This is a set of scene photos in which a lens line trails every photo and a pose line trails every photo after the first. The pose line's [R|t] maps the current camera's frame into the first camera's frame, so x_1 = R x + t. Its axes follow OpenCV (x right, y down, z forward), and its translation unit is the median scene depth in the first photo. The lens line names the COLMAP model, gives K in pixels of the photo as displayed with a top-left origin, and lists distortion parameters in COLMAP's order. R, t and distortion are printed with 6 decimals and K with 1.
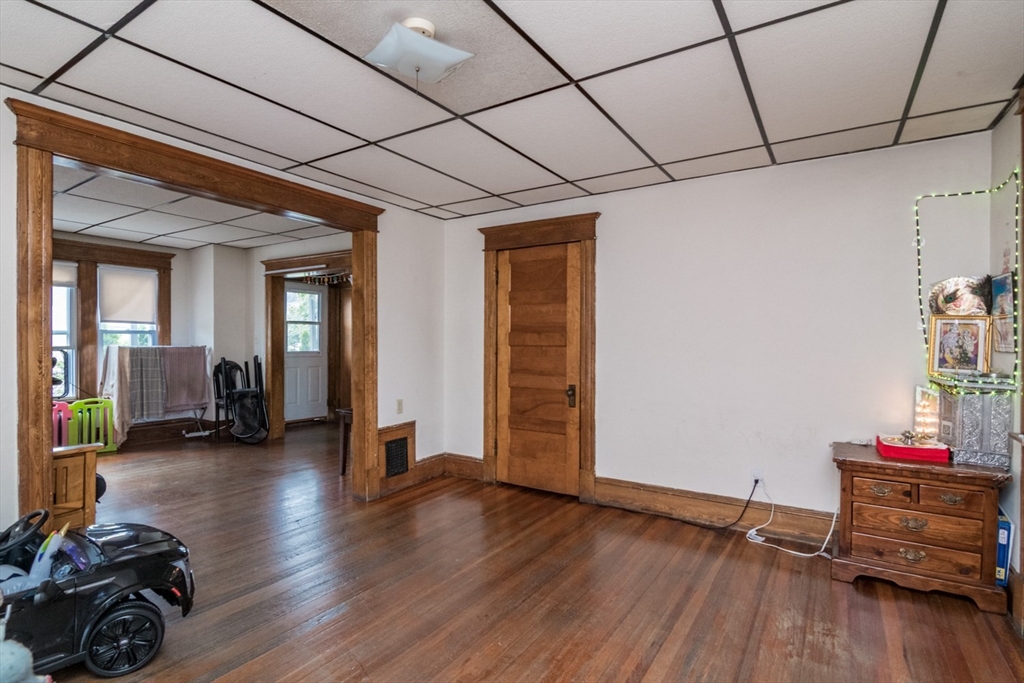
lens RADIAL K [[507.3, 0, 504.2], [0, 507.3, 342.3], [0, 0, 1]] dist [-0.023113, 0.001454]
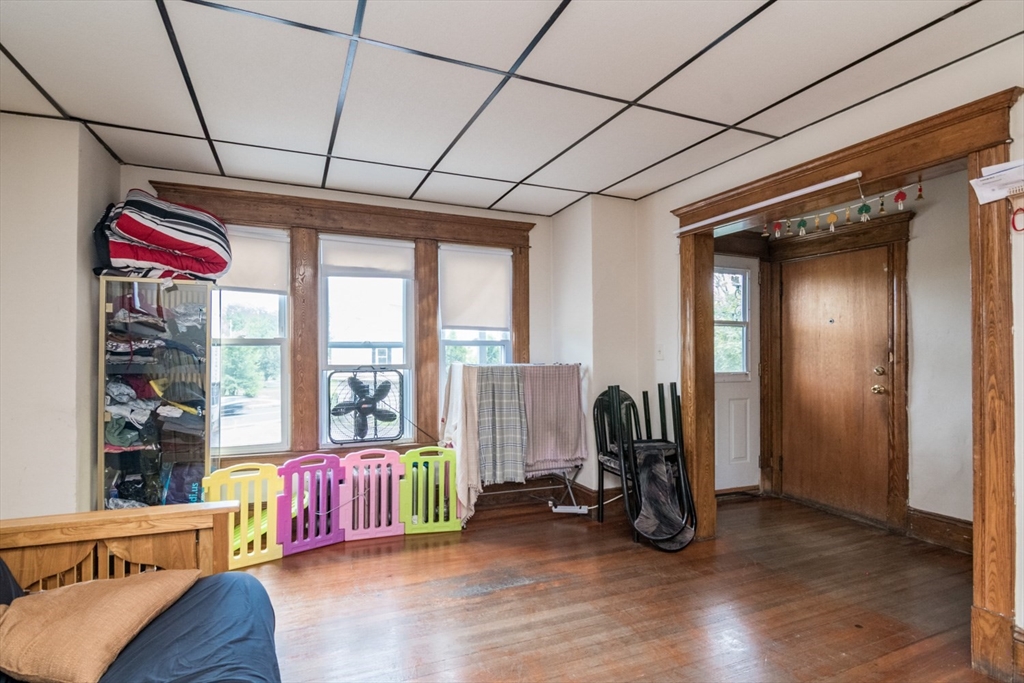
lens RADIAL K [[507.3, 0, 510.4], [0, 507.3, 343.3], [0, 0, 1]] dist [-0.023113, 0.001454]
pose [[0.837512, -0.019777, -0.546060, -0.341833], [0.005139, 0.999586, -0.028321, -0.000647], [0.546394, 0.020913, 0.837267, 0.457439]]
